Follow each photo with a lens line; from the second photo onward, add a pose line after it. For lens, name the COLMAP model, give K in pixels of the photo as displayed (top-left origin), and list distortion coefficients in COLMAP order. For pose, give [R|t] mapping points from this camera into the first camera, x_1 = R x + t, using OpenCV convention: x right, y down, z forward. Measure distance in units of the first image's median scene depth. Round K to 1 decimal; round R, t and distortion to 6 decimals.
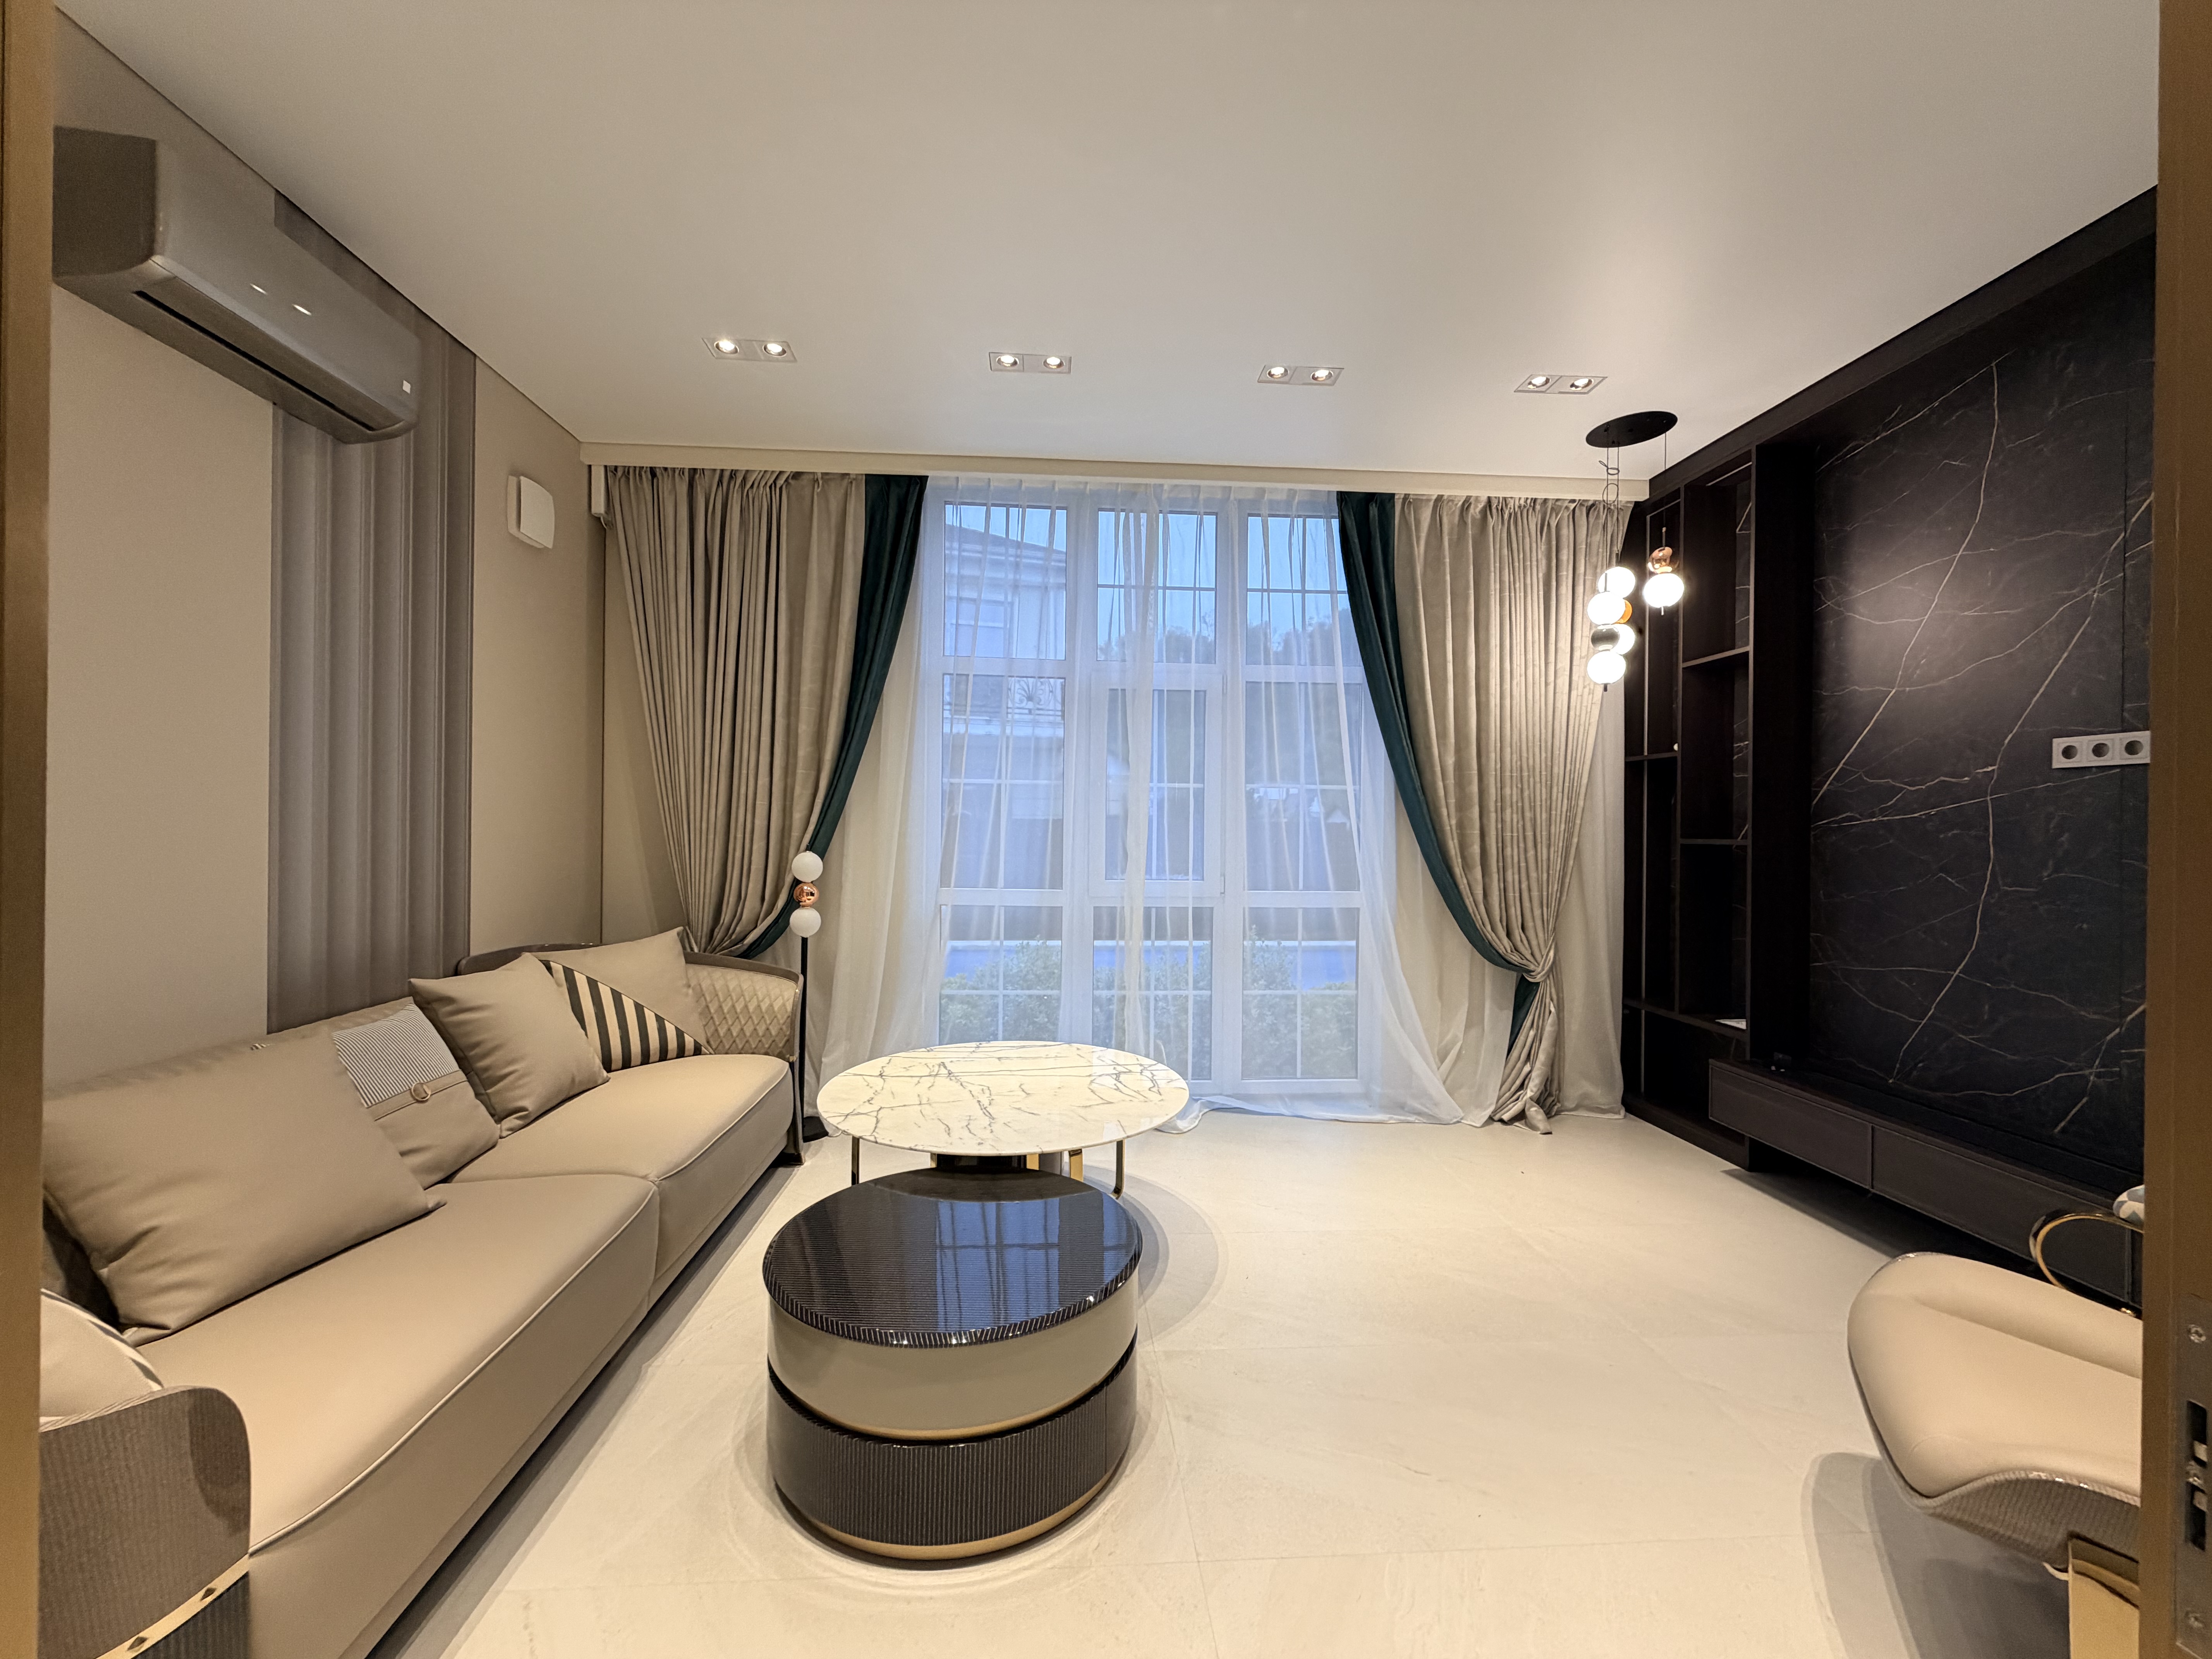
lens RADIAL K [[887.2, 0, 1104.5], [0, 887.2, 826.0], [0, 0, 1]] dist [-0.000542, -0.001255]
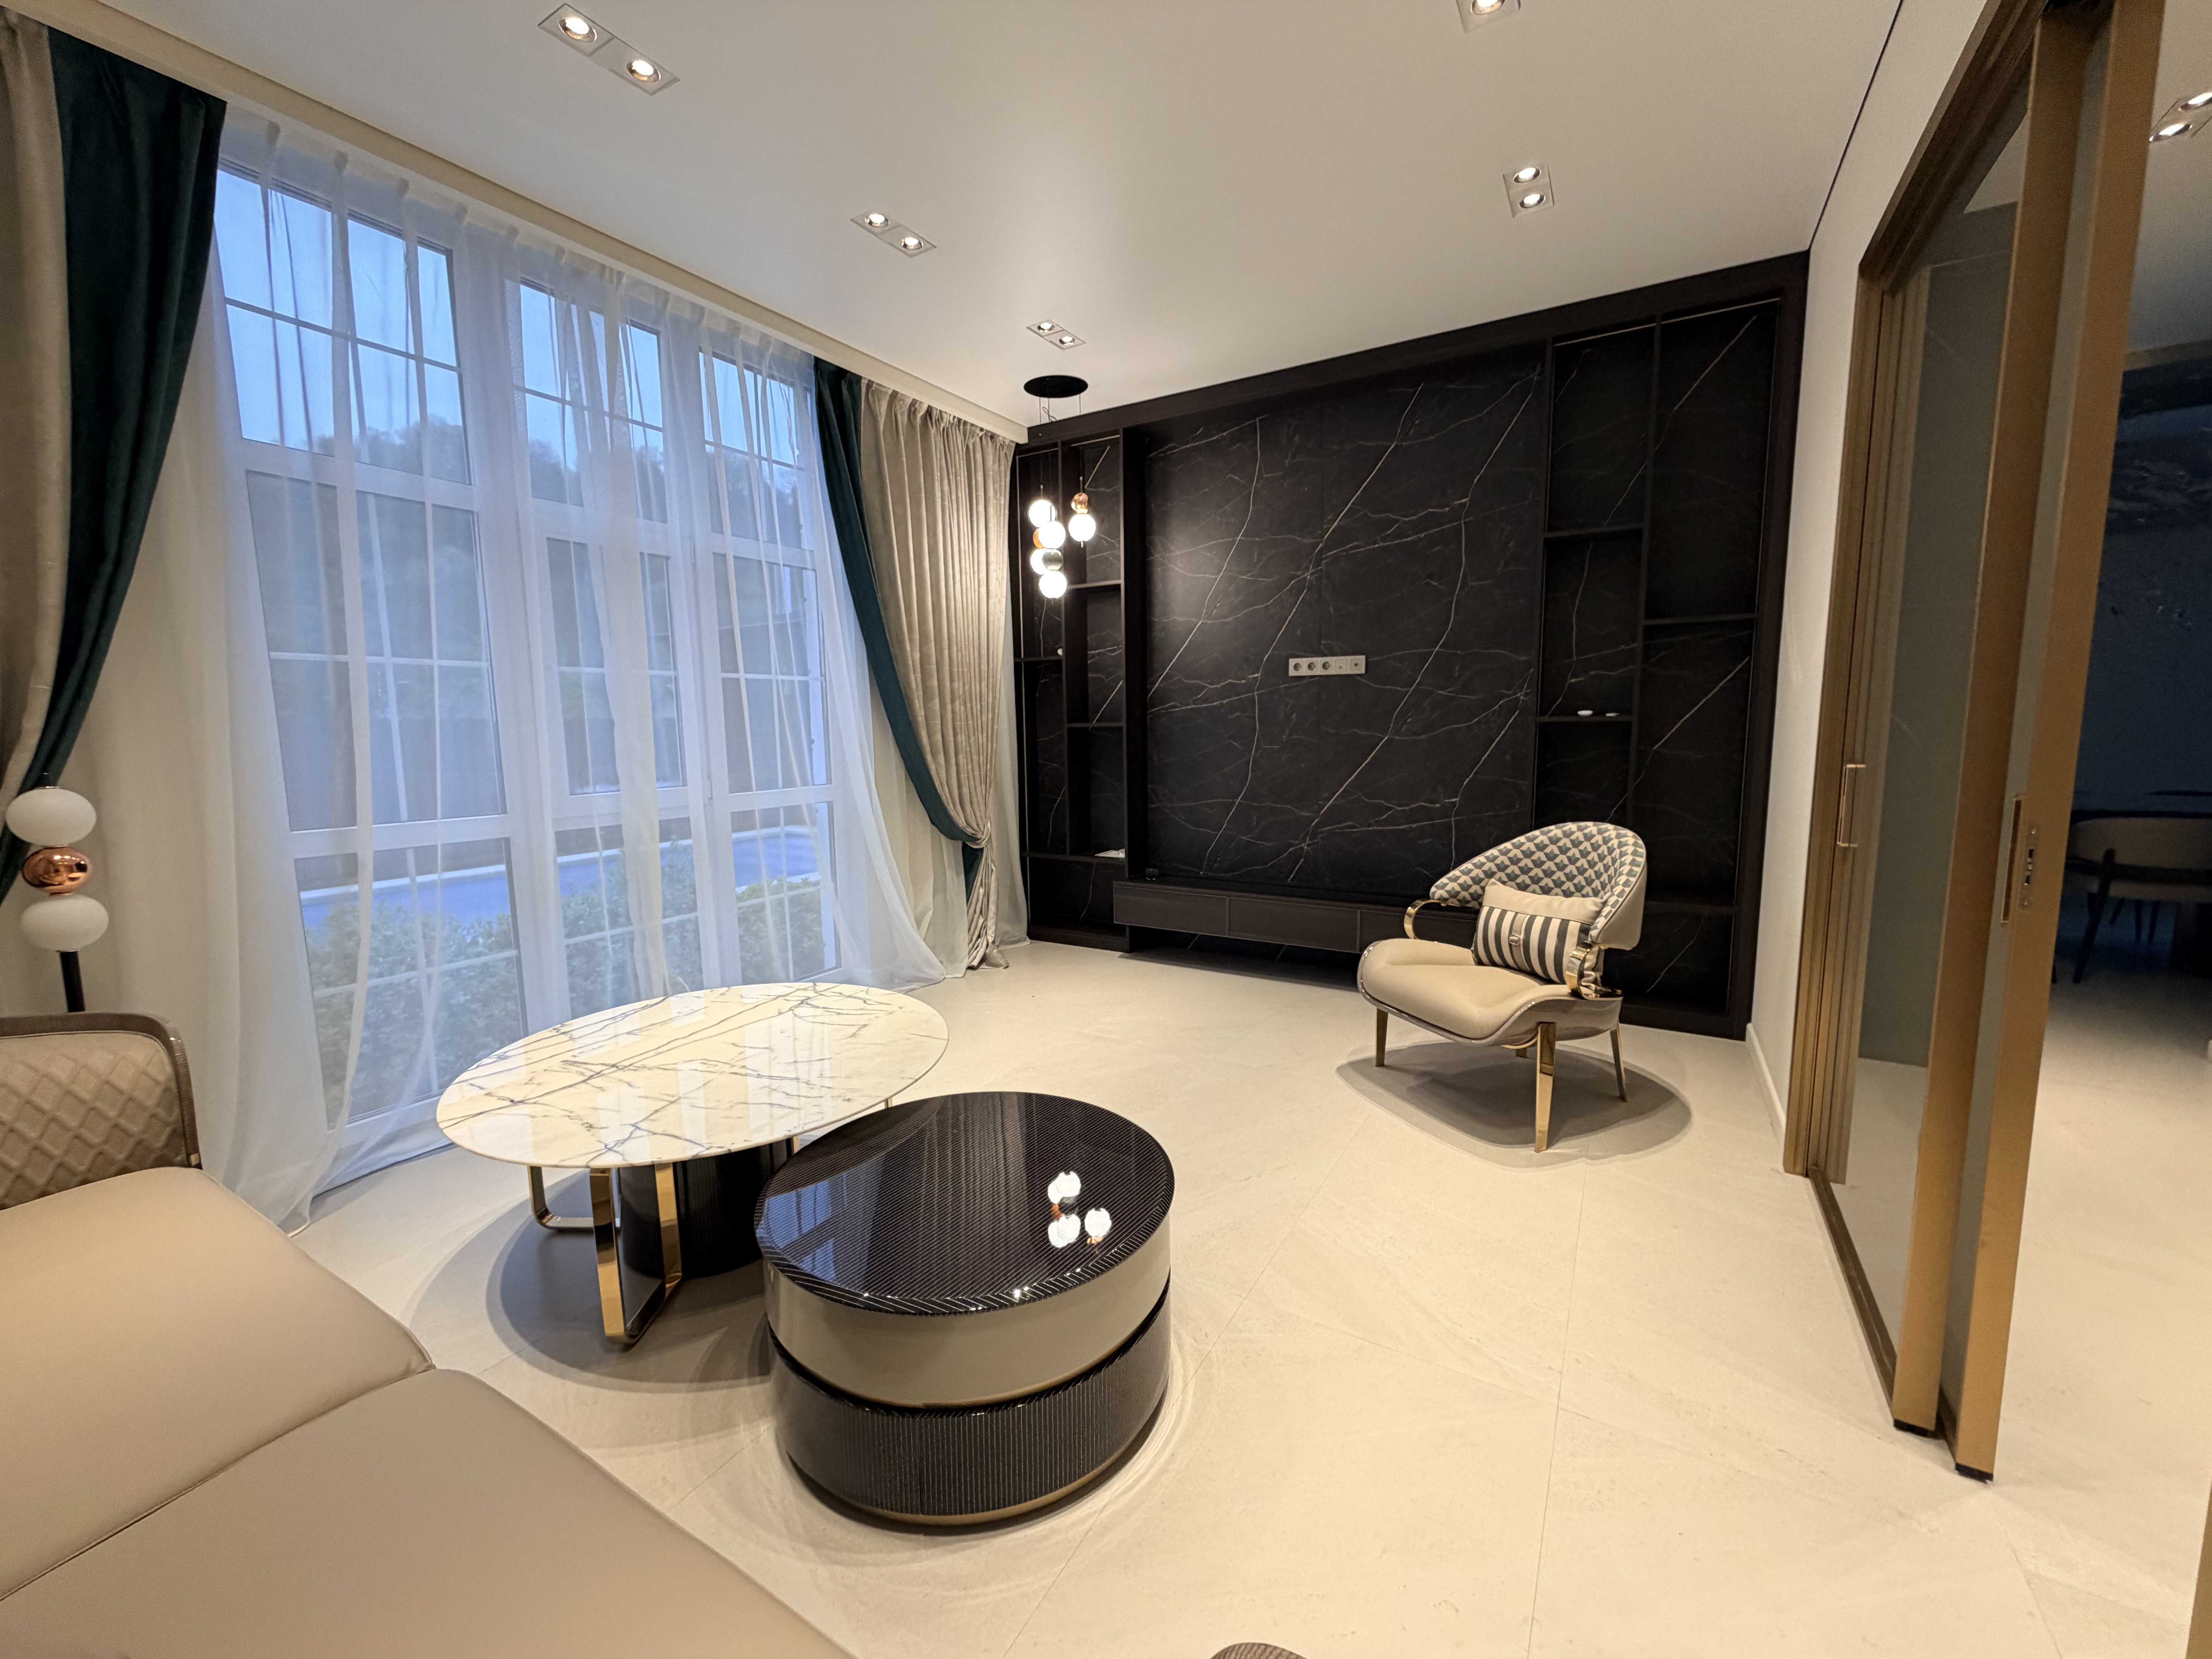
lens RADIAL K [[887.2, 0, 1106.3], [0, 887.2, 828.6], [0, 0, 1]] dist [-0.000542, -0.001255]
pose [[0.561119, -0.119960, 0.818996, -0.393906], [0.018373, 0.991004, 0.132566, -0.003664], [-0.827531, -0.059338, 0.558275, 0.201336]]
